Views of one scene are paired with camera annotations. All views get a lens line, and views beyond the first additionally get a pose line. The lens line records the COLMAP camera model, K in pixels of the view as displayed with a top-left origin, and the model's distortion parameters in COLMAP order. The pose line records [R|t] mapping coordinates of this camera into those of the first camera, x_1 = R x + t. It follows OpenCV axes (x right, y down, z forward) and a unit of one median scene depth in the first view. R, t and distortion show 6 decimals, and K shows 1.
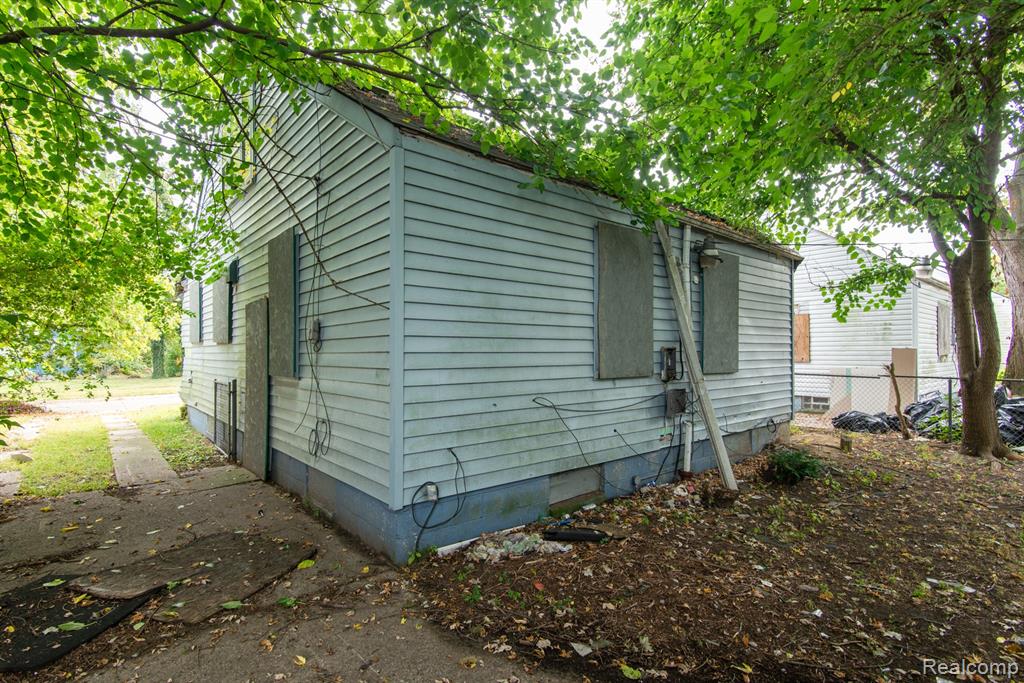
lens RADIAL K [[500.6, 0, 507.9], [0, 500.6, 339.8], [0, 0, 1]] dist [-0.036646, 0.000721]
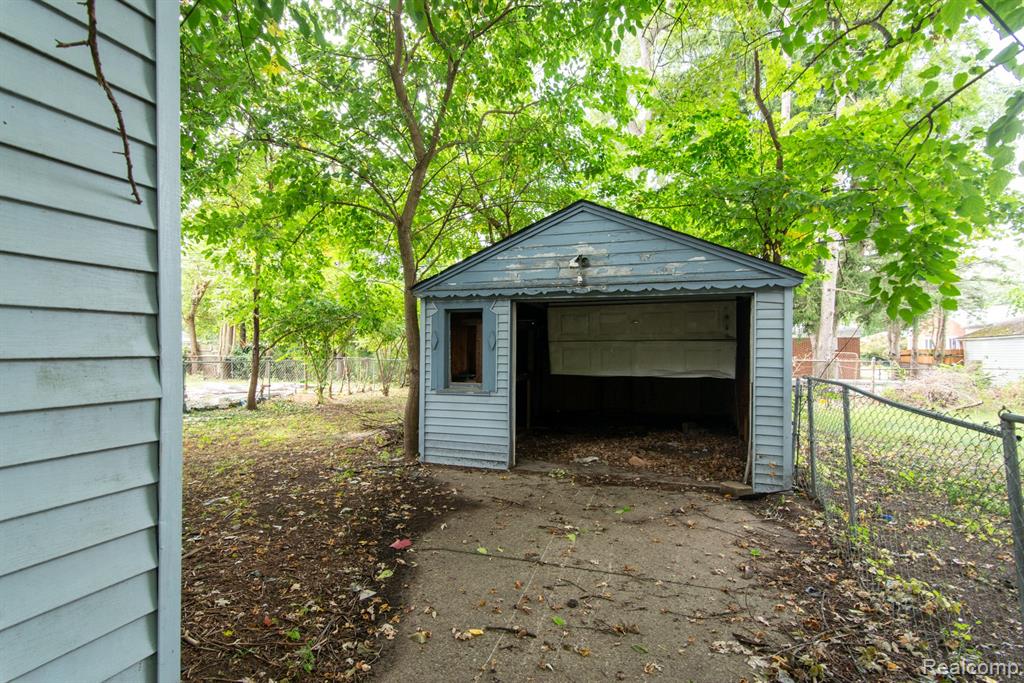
lens RADIAL K [[500.6, 0, 510.5], [0, 500.6, 344.2], [0, 0, 1]] dist [-0.036646, 0.000721]
pose [[-0.522527, -0.003462, 0.852616, -0.553725], [-0.025394, 0.999611, -0.011504, 0.030406], [-0.852245, -0.027663, -0.522411, 0.739783]]
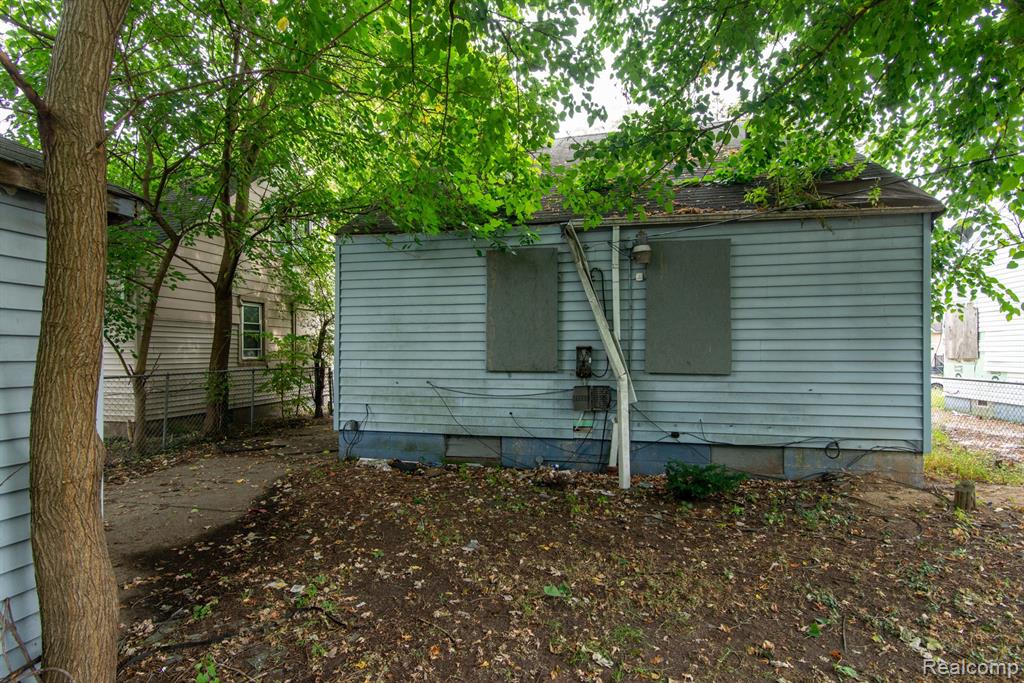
lens RADIAL K [[500.6, 0, 510.2], [0, 500.6, 352.0], [0, 0, 1]] dist [-0.036646, 0.000721]
pose [[0.613527, -0.007765, -0.789635, 1.333936], [0.016432, 0.999861, 0.002935, 0.027547], [0.789502, -0.014776, 0.613569, 0.257970]]
